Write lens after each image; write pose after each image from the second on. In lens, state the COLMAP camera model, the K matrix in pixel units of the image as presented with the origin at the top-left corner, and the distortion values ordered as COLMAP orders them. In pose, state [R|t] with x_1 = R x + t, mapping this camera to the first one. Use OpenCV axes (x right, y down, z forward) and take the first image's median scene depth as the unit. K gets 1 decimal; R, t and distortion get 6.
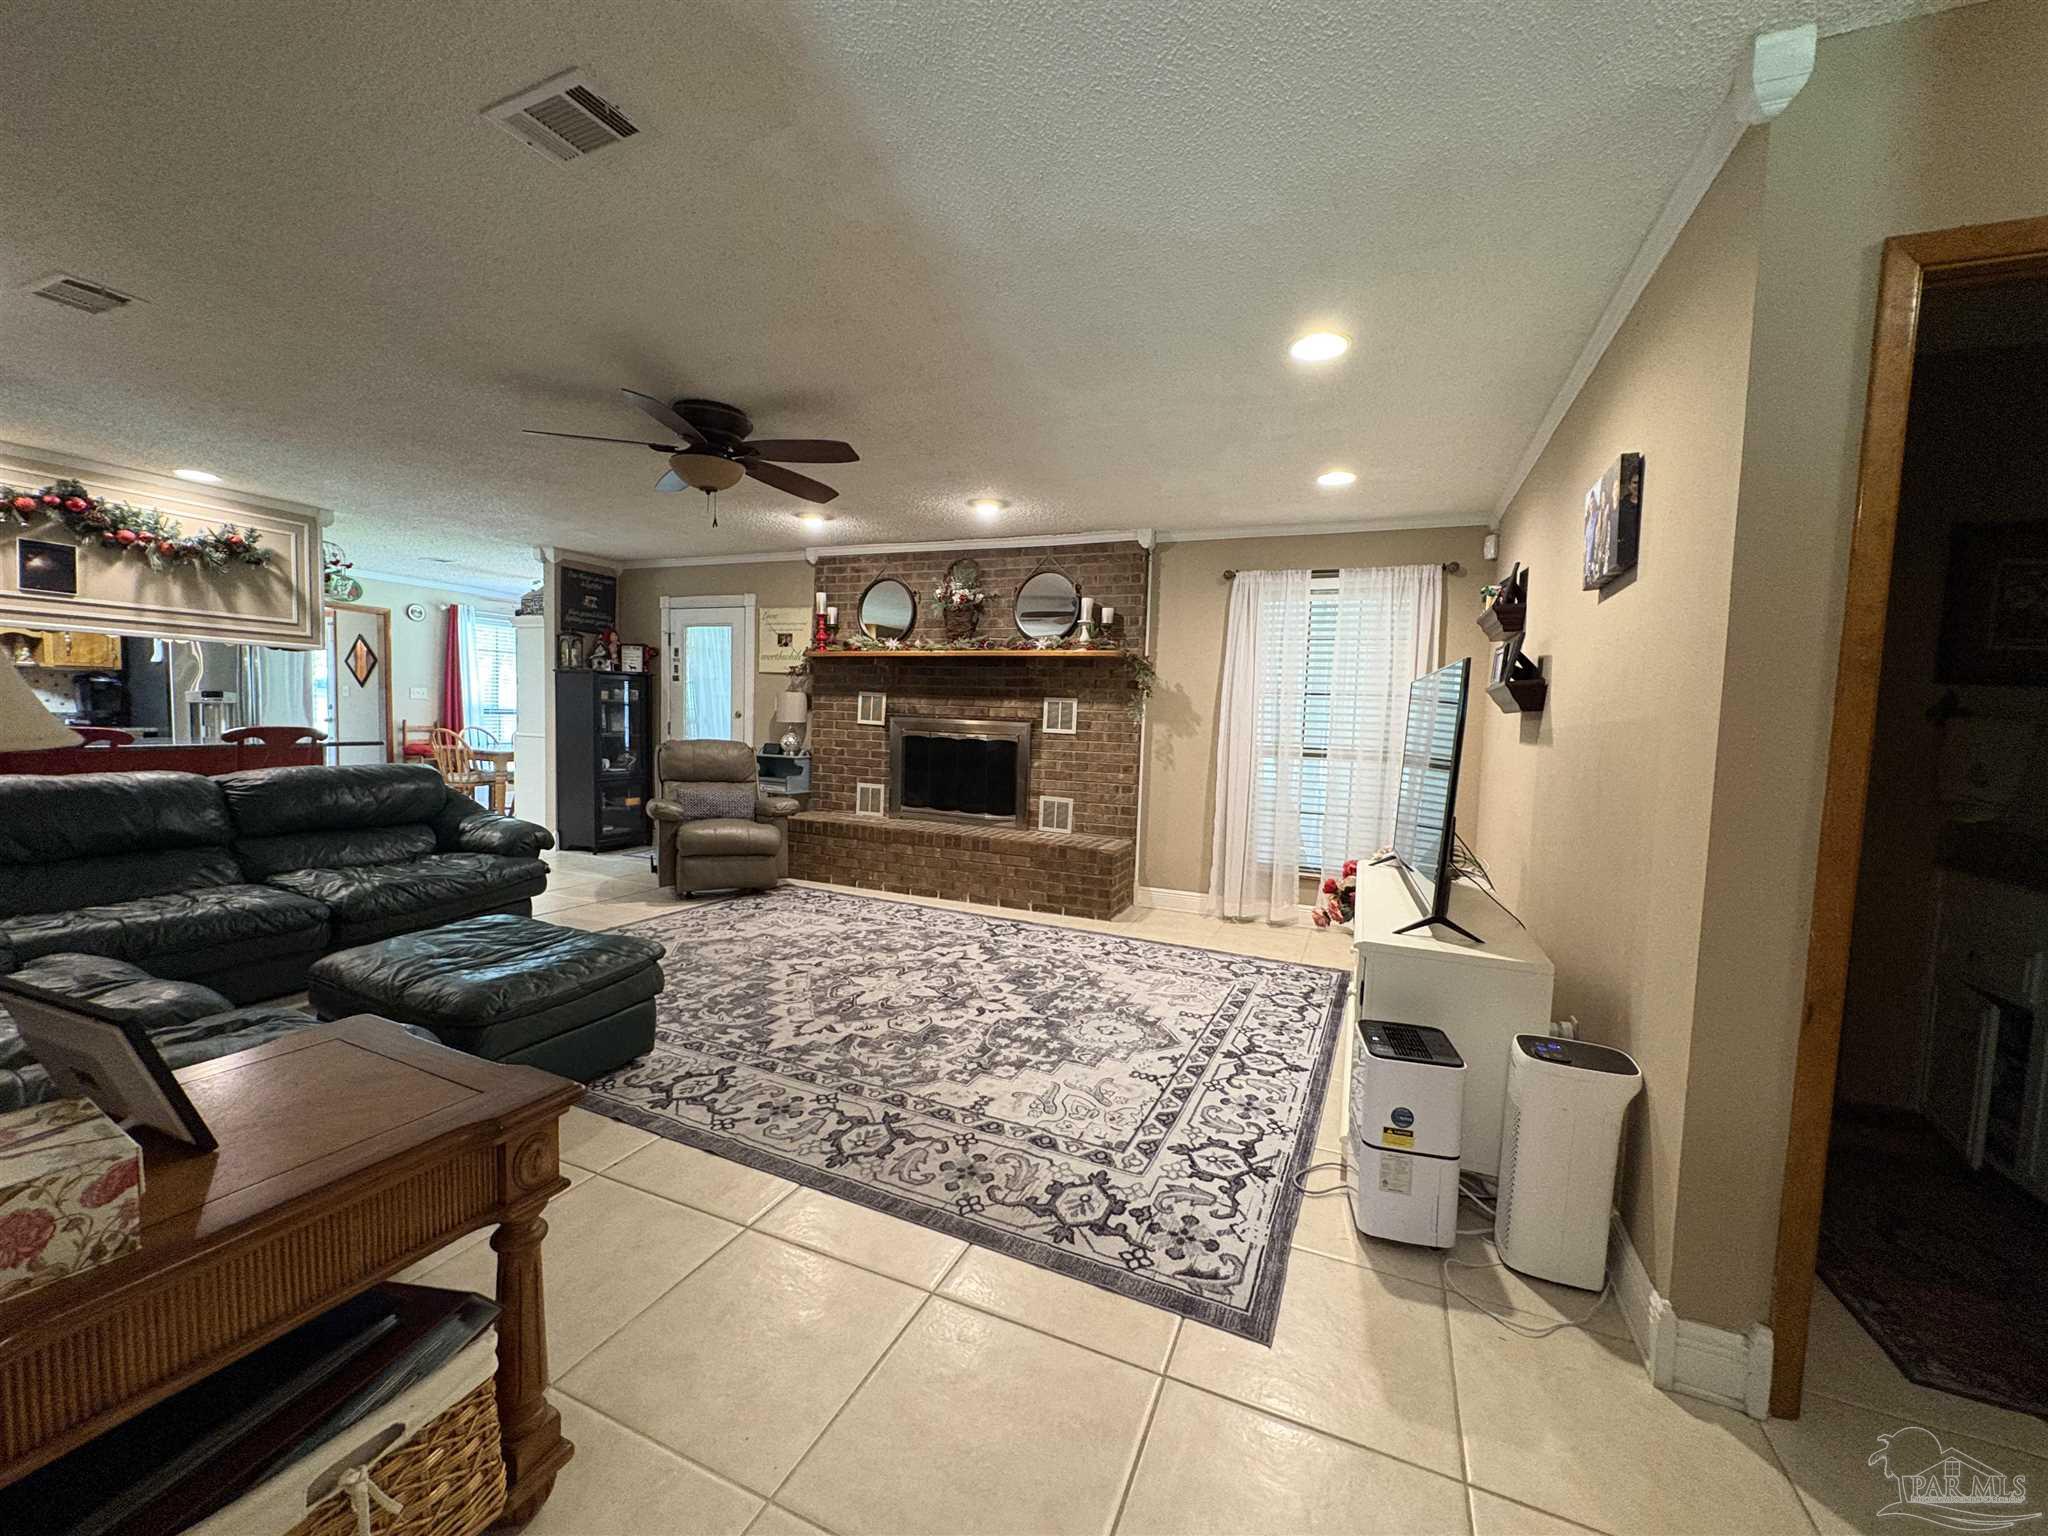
lens RADIAL K [[813.7, 0, 1020.7], [0, 813.7, 775.7], [0, 0, 1]] dist [-0.000149, -0.000368]
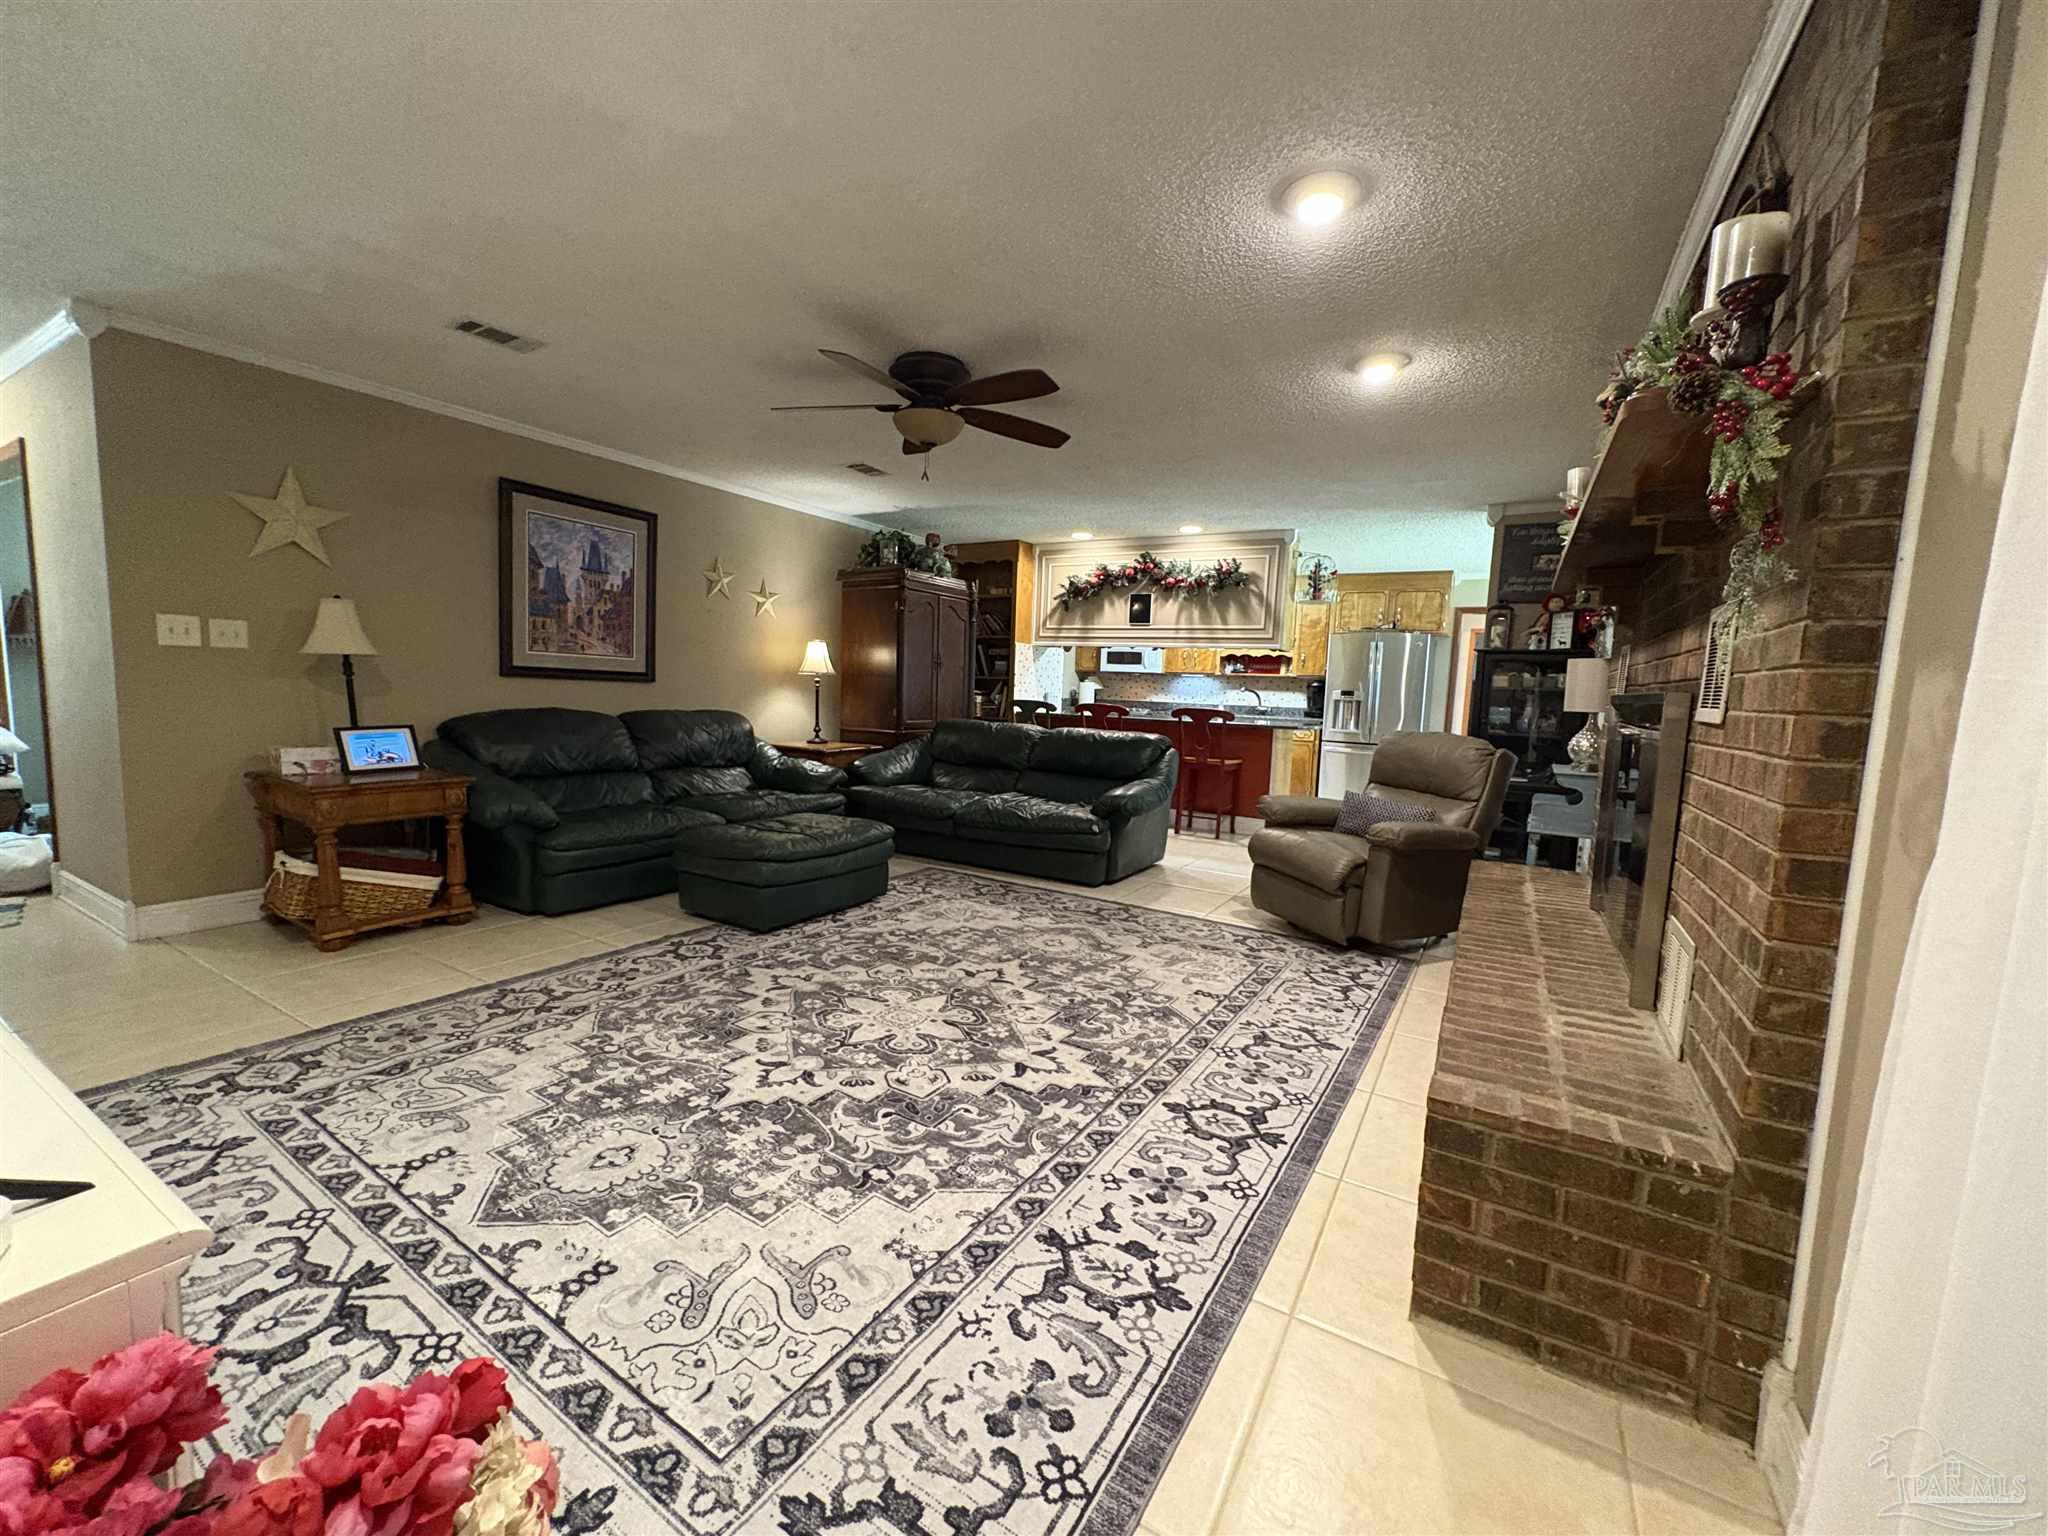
lens RADIAL K [[813.7, 0, 1026.2], [0, 813.7, 769.9], [0, 0, 1]] dist [-0.000149, -0.000368]
pose [[-0.124665, 0.063393, -0.990172, 0.553090], [-0.115392, 0.990259, 0.077927, -0.040771], [0.985466, 0.123973, -0.116136, 1.150633]]
